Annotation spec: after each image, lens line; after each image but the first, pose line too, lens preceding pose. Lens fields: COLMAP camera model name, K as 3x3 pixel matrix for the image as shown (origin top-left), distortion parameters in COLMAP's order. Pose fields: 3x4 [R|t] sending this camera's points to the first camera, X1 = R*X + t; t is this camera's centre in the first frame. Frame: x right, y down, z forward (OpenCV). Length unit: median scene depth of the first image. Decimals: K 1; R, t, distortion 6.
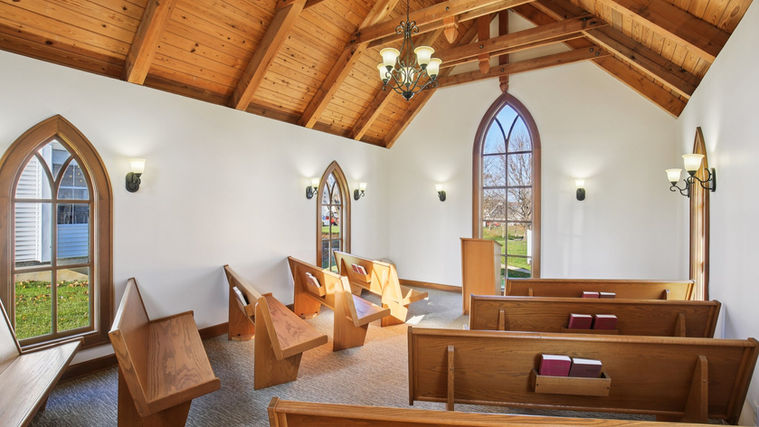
lens RADIAL K [[363.5, 0, 379.5], [0, 363.5, 213.5], [0, 0, 1]] dist [-0.034413, 0.000329]
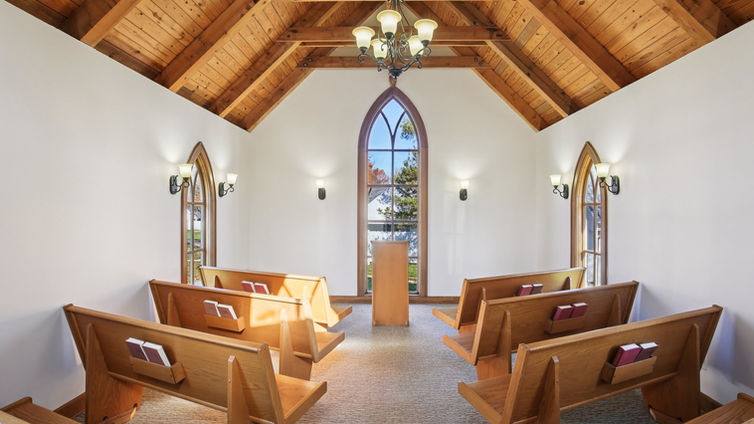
lens RADIAL K [[399.7, 0, 389.8], [0, 399.7, 211.7], [0, 0, 1]] dist [-0.023012, -0.000086]
pose [[0.833203, -0.004144, 0.552951, -0.266710], [0.007168, 0.999969, -0.003305, -0.001029], [-0.552920, 0.006717, 0.833207, 0.144074]]
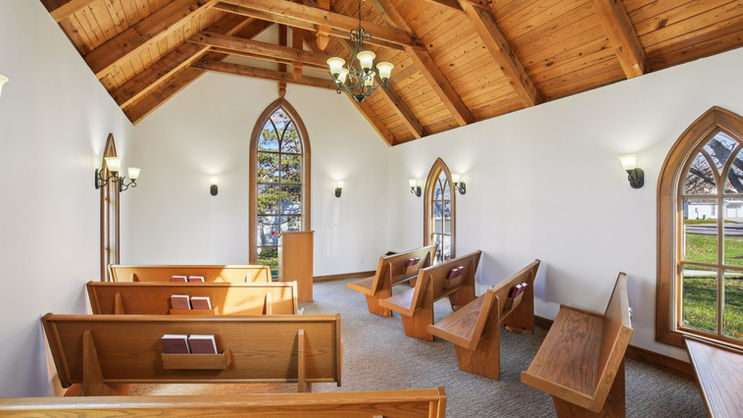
lens RADIAL K [[344.6, 0, 371.5], [0, 344.6, 209.0], [0, 0, 1]] dist [-0.029508, -0.000364]
pose [[0.479490, -0.014168, 0.877433, -0.484120], [0.012026, 0.999882, 0.009574, -0.004060], [-0.877465, 0.005961, 0.479604, 0.290219]]
